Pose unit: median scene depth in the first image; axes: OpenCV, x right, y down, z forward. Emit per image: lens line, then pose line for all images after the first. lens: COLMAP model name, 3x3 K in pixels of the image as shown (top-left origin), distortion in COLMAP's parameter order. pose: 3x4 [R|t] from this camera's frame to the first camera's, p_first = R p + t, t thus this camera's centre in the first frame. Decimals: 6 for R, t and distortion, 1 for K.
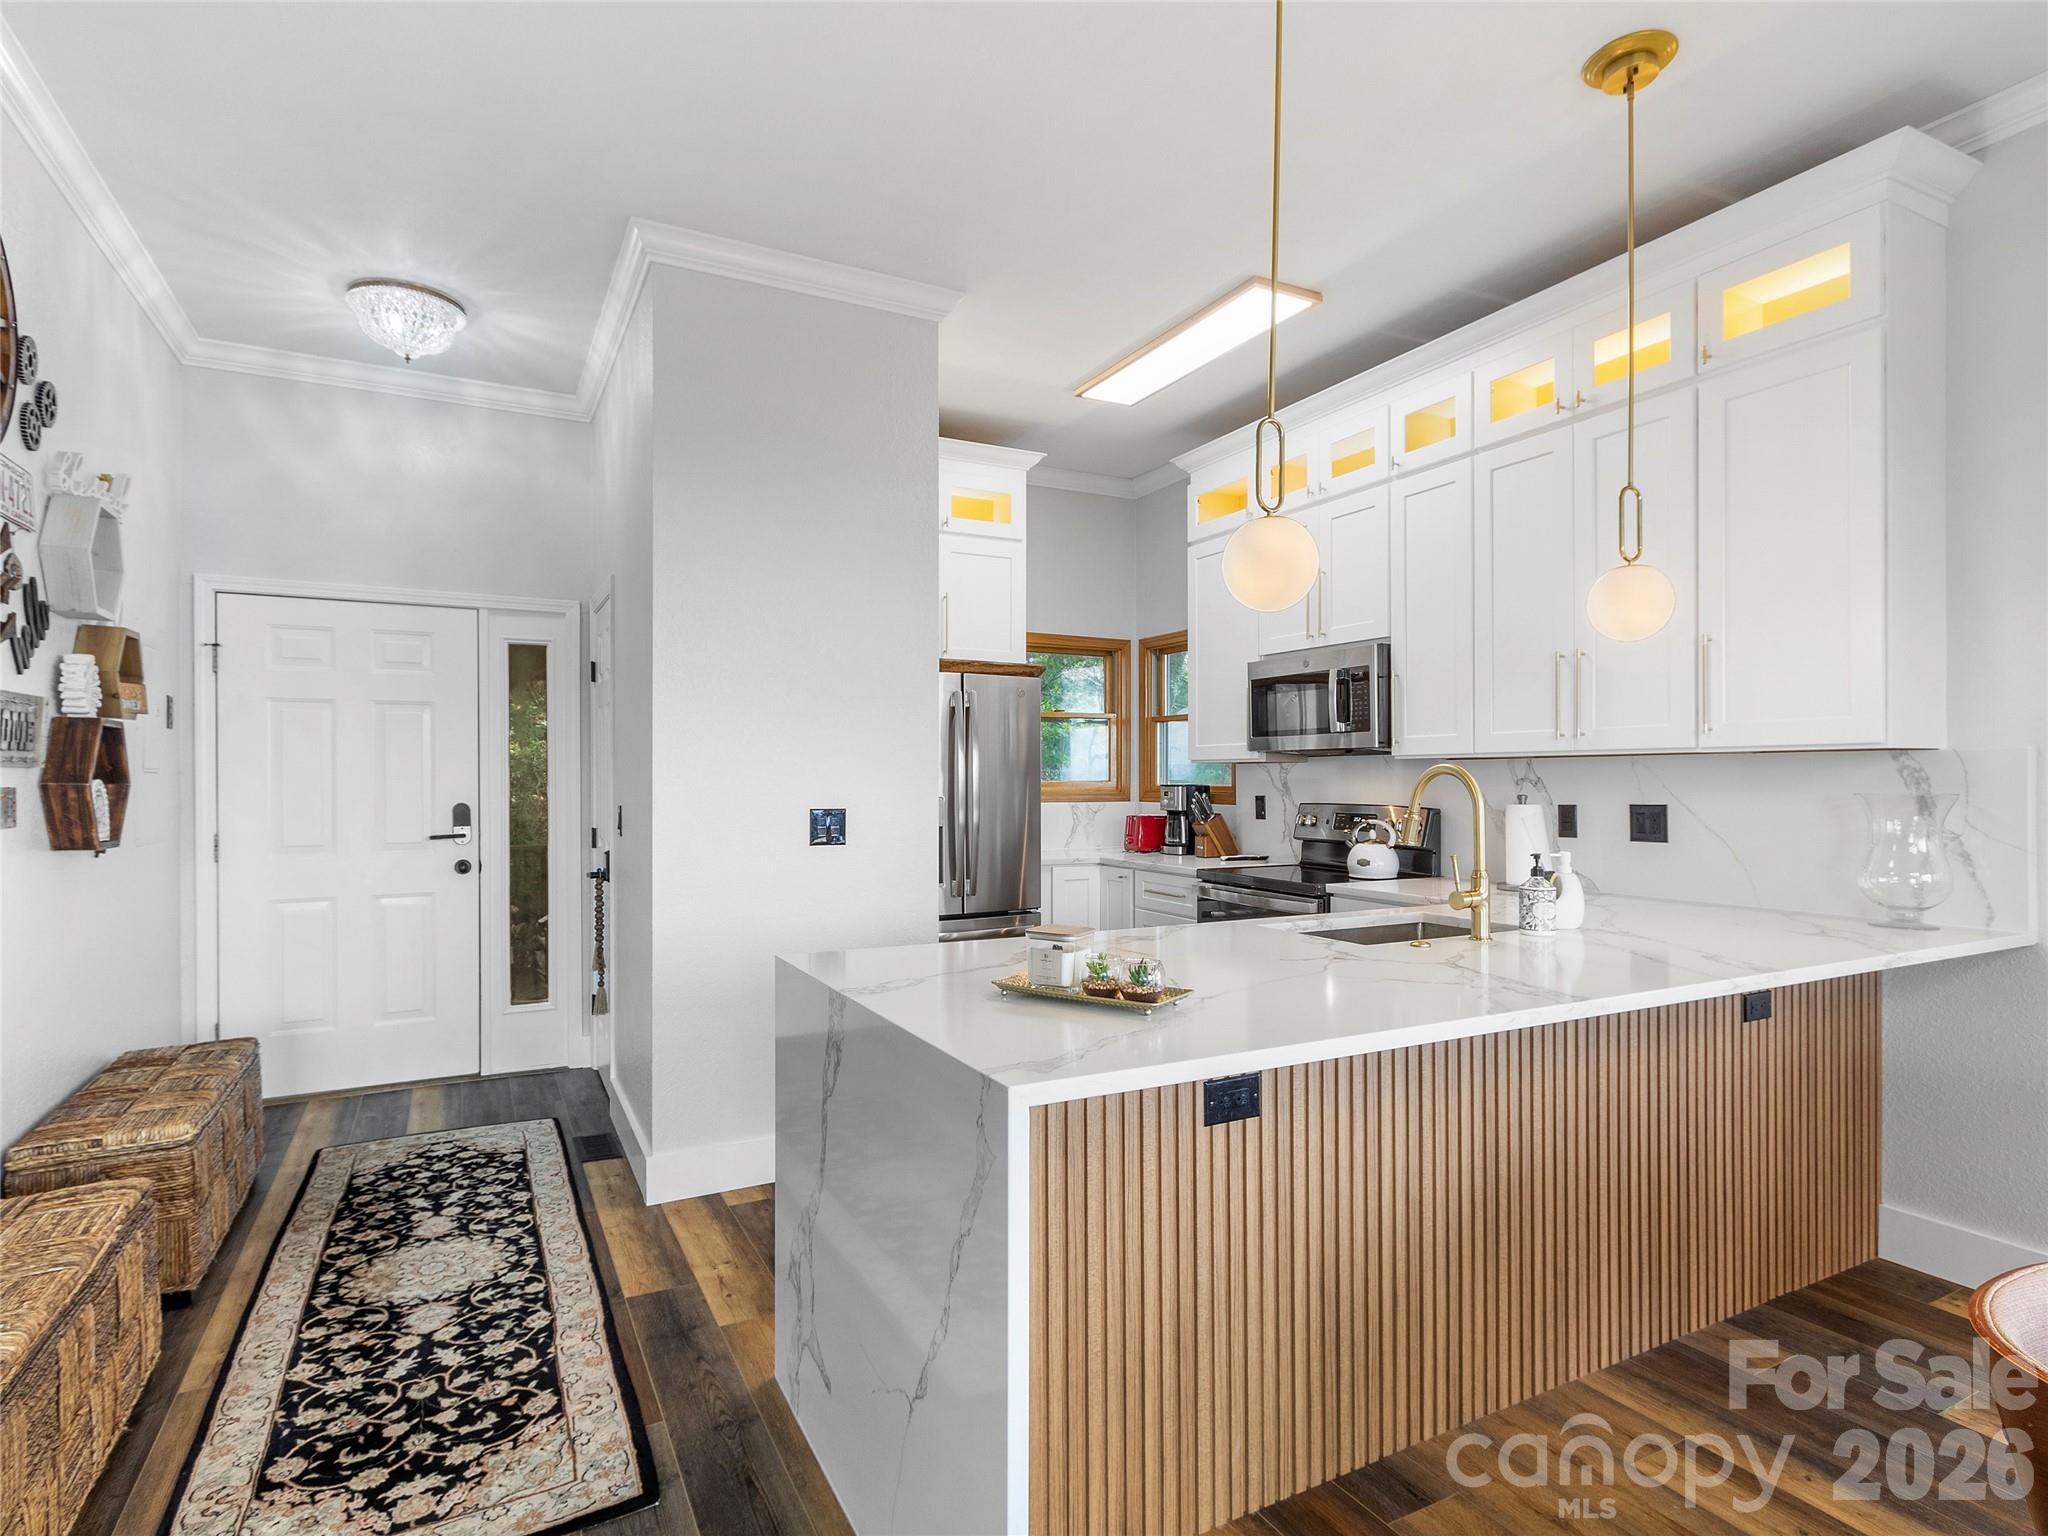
lens RADIAL K [[1077.2, 0, 1017.7], [0, 1077.2, 779.0], [0, 0, 1]] dist [0.007544, -0.000374]
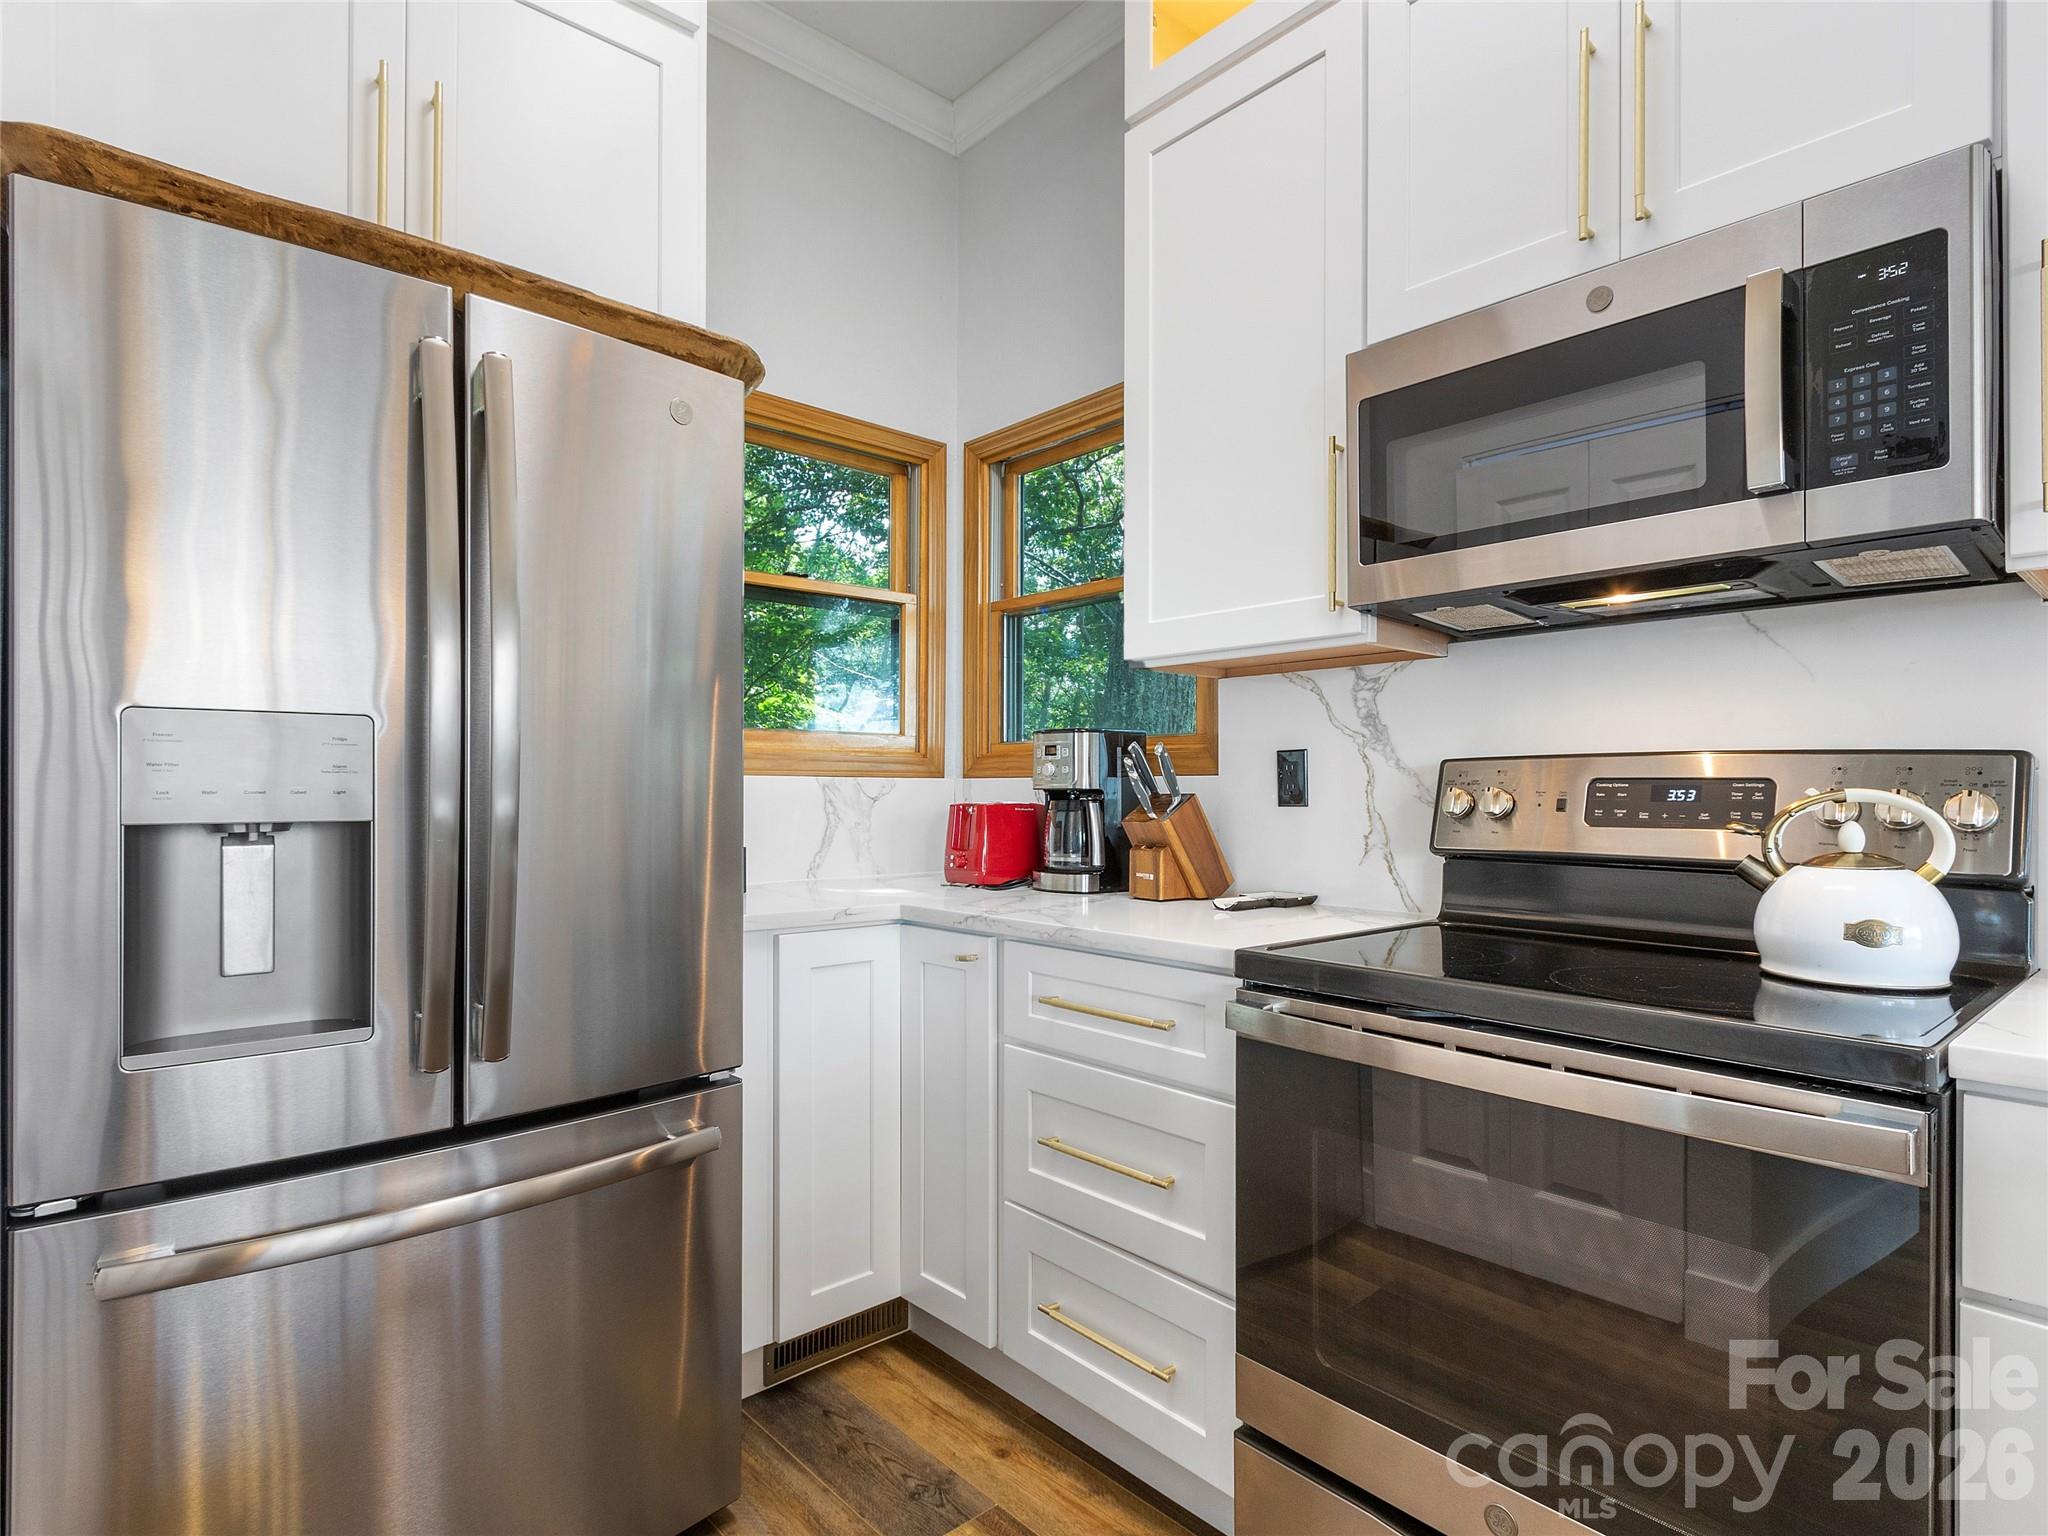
lens RADIAL K [[1077.2, 0, 1017.7], [0, 1077.2, 779.0], [0, 0, 1]] dist [0.007544, -0.000374]
pose [[0.968762, 0.006115, 0.247916, 0.026929], [-0.003324, 0.999926, -0.011674, 0.043370], [-0.247969, 0.010485, 0.968711, 0.849153]]
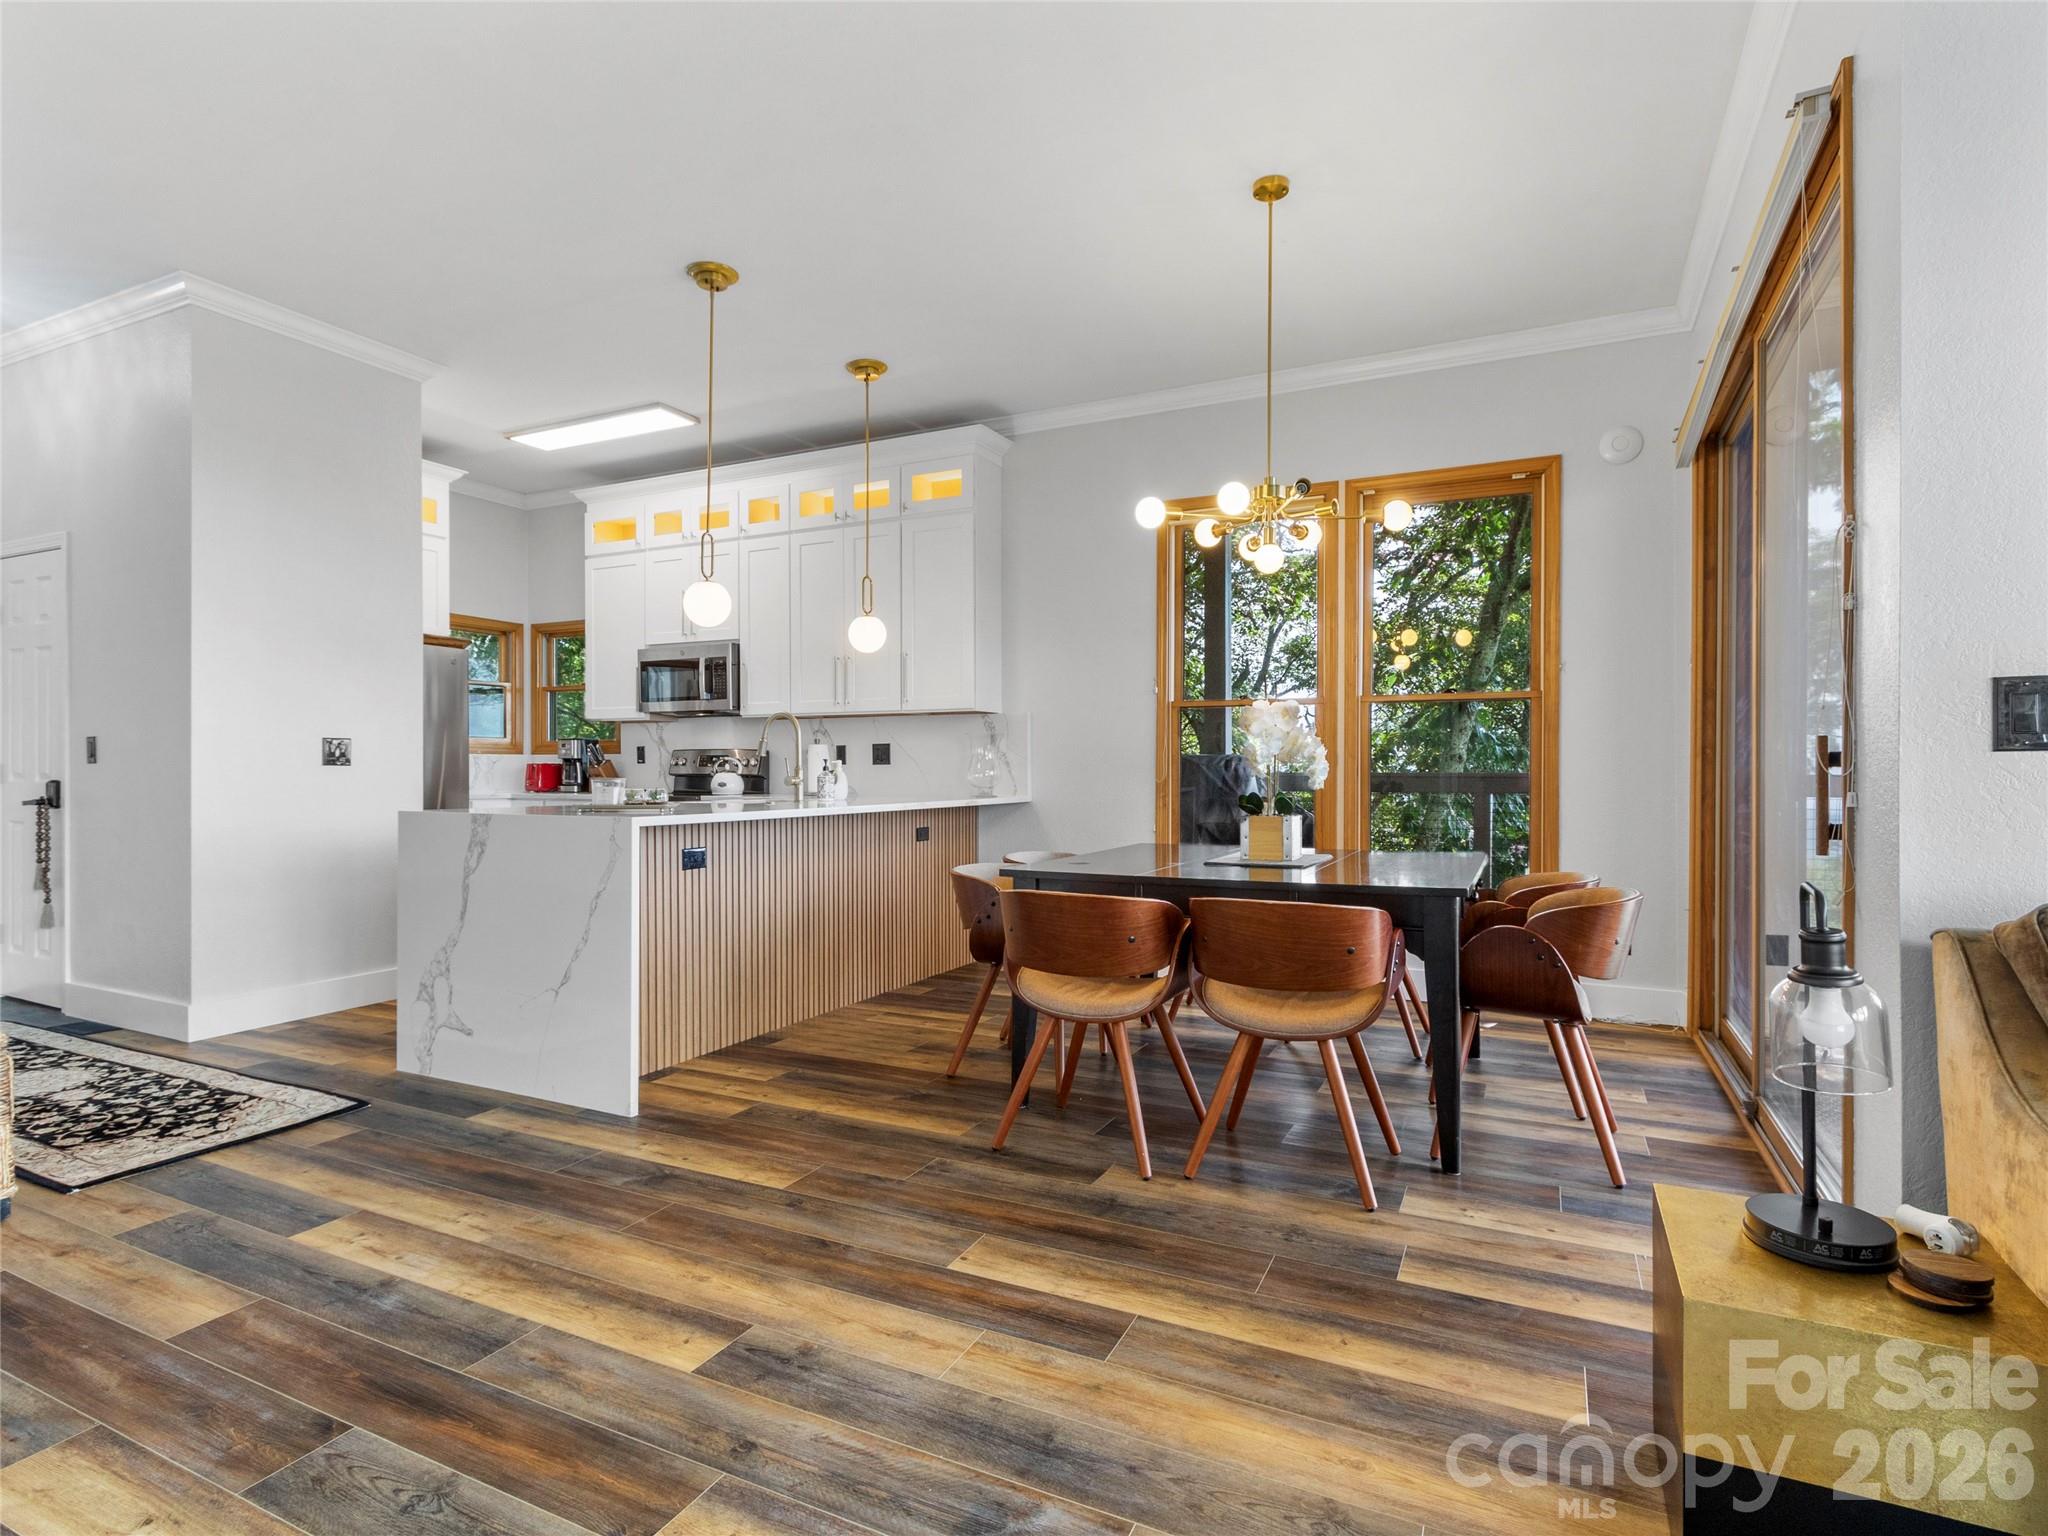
lens RADIAL K [[1077.2, 0, 1017.7], [0, 1077.2, 779.0], [0, 0, 1]] dist [0.007544, -0.000374]
pose [[0.808732, -0.002848, 0.588171, -0.267061], [-0.001028, 0.999980, 0.006255, 0.065412], [-0.588177, -0.005664, 0.808713, -0.542052]]
